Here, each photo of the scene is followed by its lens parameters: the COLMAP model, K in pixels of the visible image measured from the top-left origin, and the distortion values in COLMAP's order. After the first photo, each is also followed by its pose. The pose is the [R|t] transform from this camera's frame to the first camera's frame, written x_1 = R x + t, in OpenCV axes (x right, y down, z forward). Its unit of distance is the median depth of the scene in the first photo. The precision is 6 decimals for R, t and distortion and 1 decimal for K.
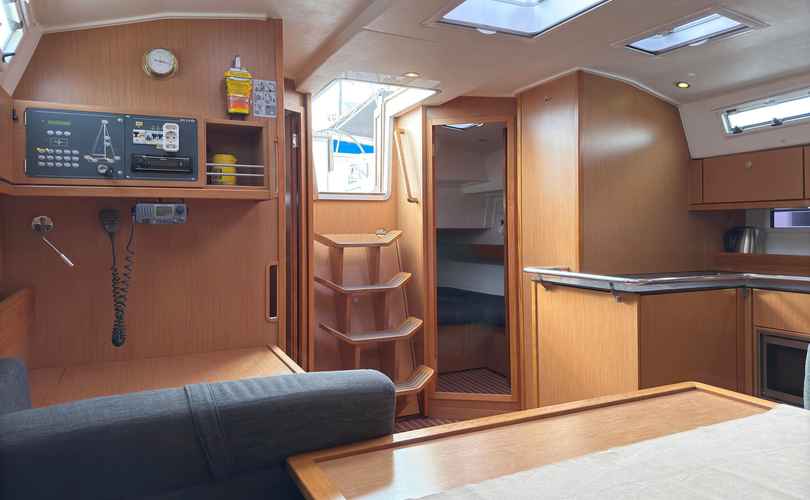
lens RADIAL K [[567.6, 0, 406.7], [0, 567.6, 224.4], [0, 0, 1]] dist [0.004454, 0.000011]
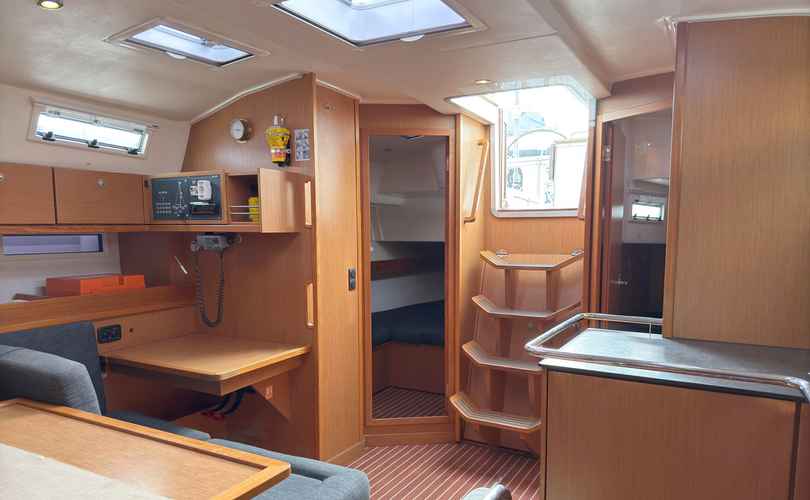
lens RADIAL K [[565.2, 0, 406.3], [0, 565.2, 287.6], [0, 0, 1]] dist [0.074005, -0.107862]
pose [[0.584498, 0.092666, -0.806086, 0.875247], [0.000589, 0.993408, 0.114627, -0.058992], [0.811395, -0.067474, 0.580591, 0.455185]]
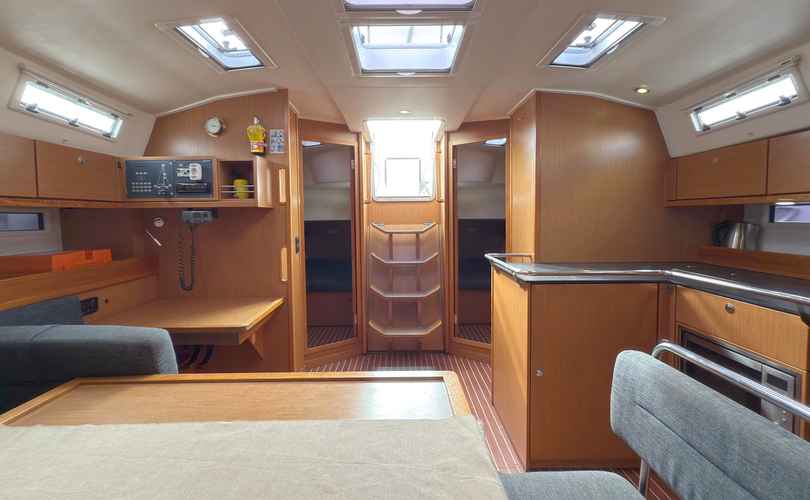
lens RADIAL K [[360.6, 0, 400.4], [0, 360.6, 230.1], [0, 0, 1]] dist [-0.000510, 0.000132]
pose [[0.904095, 0.014632, -0.427081, 0.485588], [0.006246, 0.998854, 0.047443, -0.021901], [0.427286, -0.045560, 0.902968, 0.231570]]
